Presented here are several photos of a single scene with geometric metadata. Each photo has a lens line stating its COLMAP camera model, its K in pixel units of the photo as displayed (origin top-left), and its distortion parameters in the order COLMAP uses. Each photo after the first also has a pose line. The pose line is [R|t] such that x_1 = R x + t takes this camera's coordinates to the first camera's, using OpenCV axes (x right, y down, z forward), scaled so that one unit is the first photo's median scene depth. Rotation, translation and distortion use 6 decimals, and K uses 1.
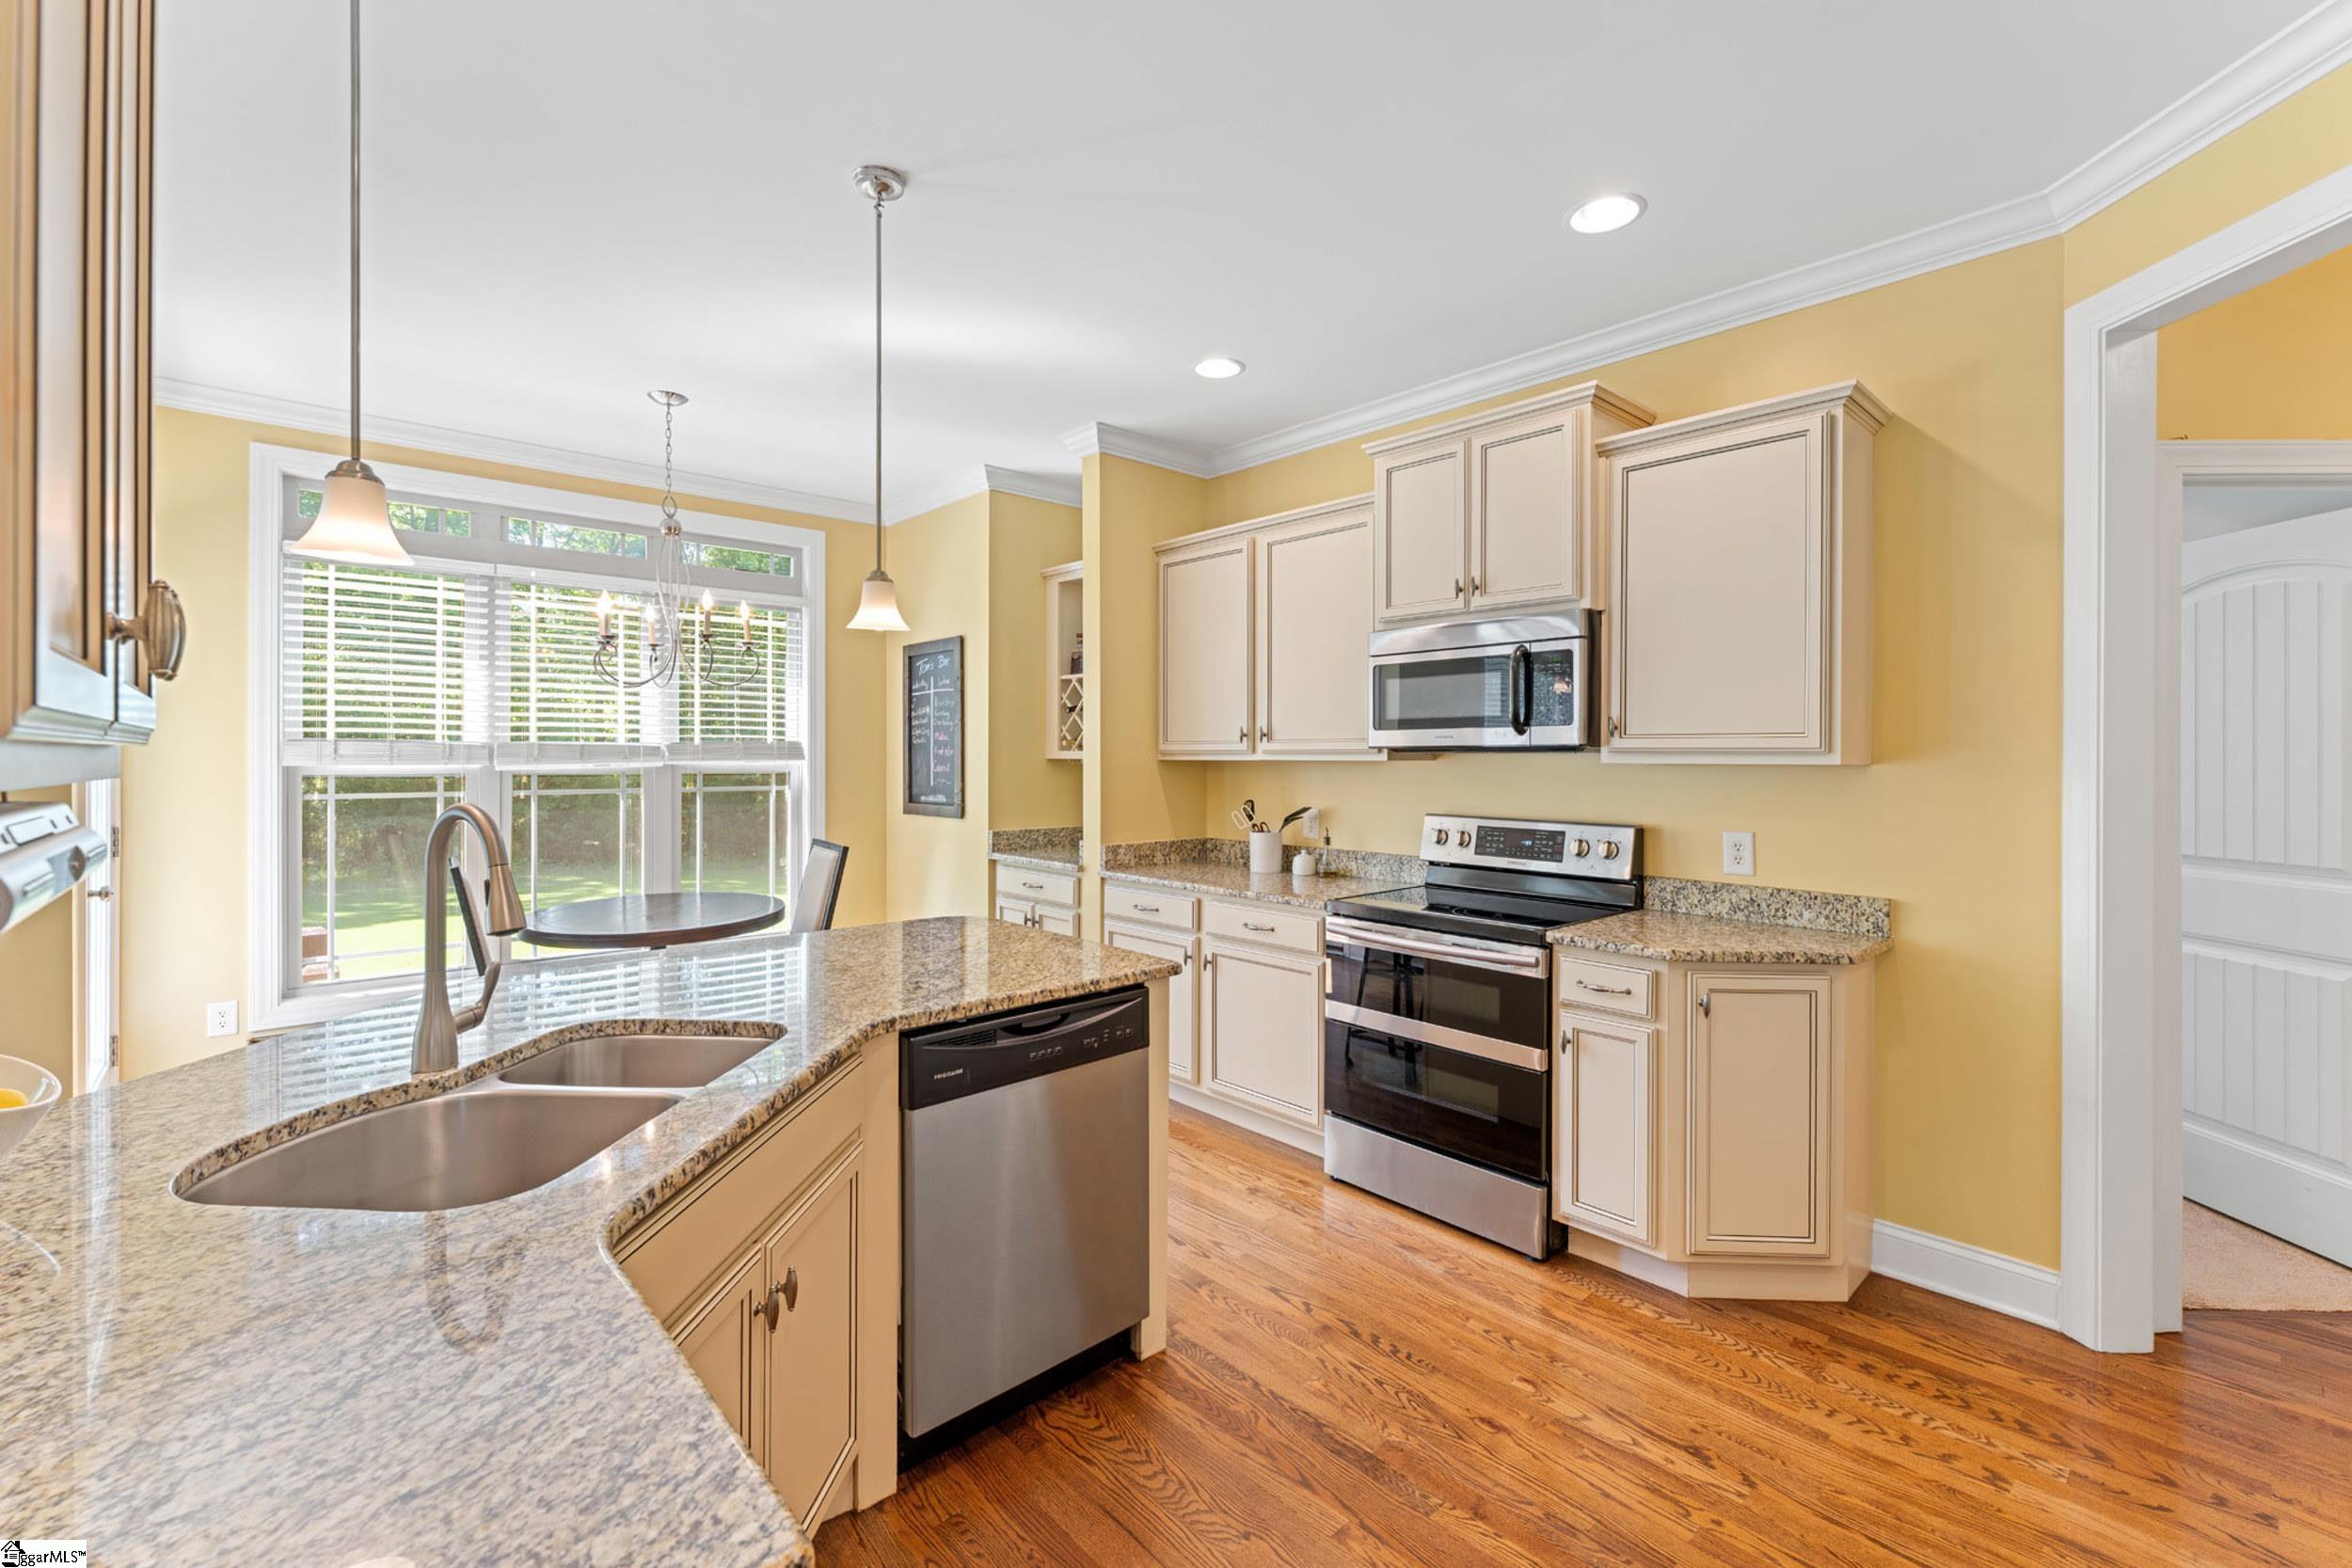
lens RADIAL K [[1008.9, 0, 1160.9], [0, 1008.9, 769.2], [0, 0, 1]] dist [0.000066, -0.000471]
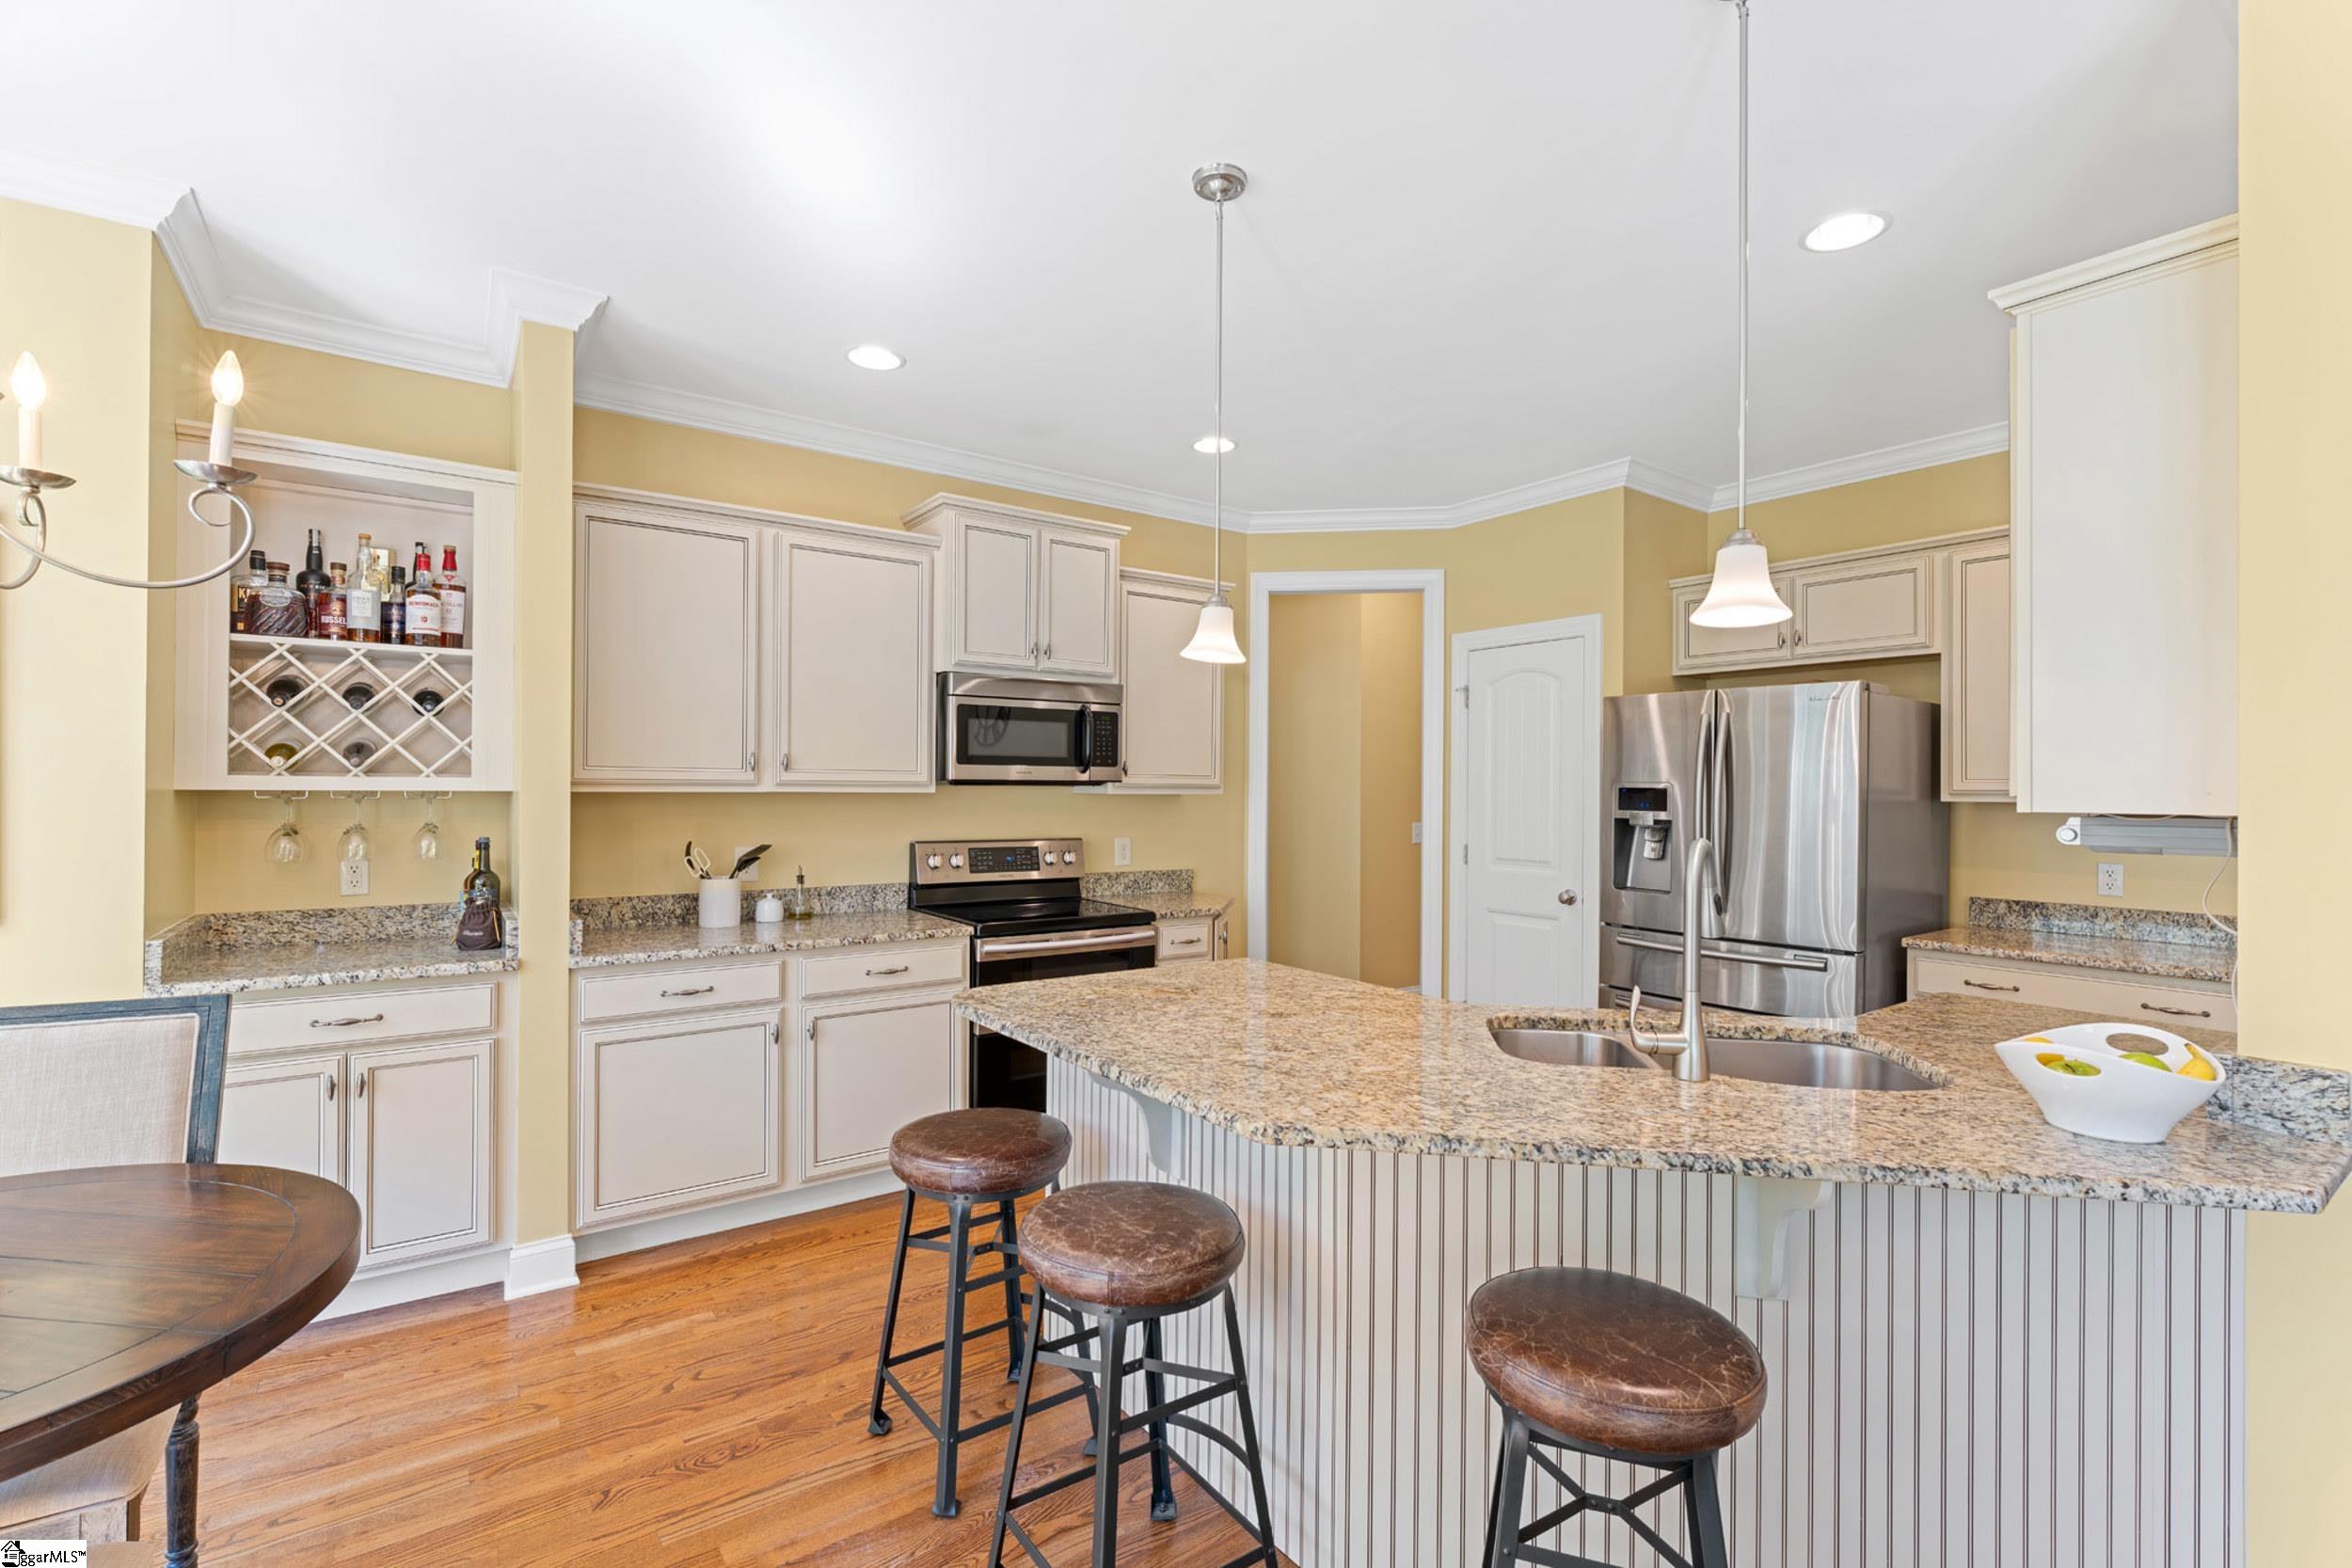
lens RADIAL K [[1008.9, 0, 1160.8], [0, 1008.9, 782.0], [0, 0, 1]] dist [0.000066, -0.000471]
pose [[0.123242, 0.005891, 0.992359, -0.908936], [0.008159, 0.999943, -0.006950, -0.011421], [-0.992343, 0.008954, 0.123187, 0.718642]]
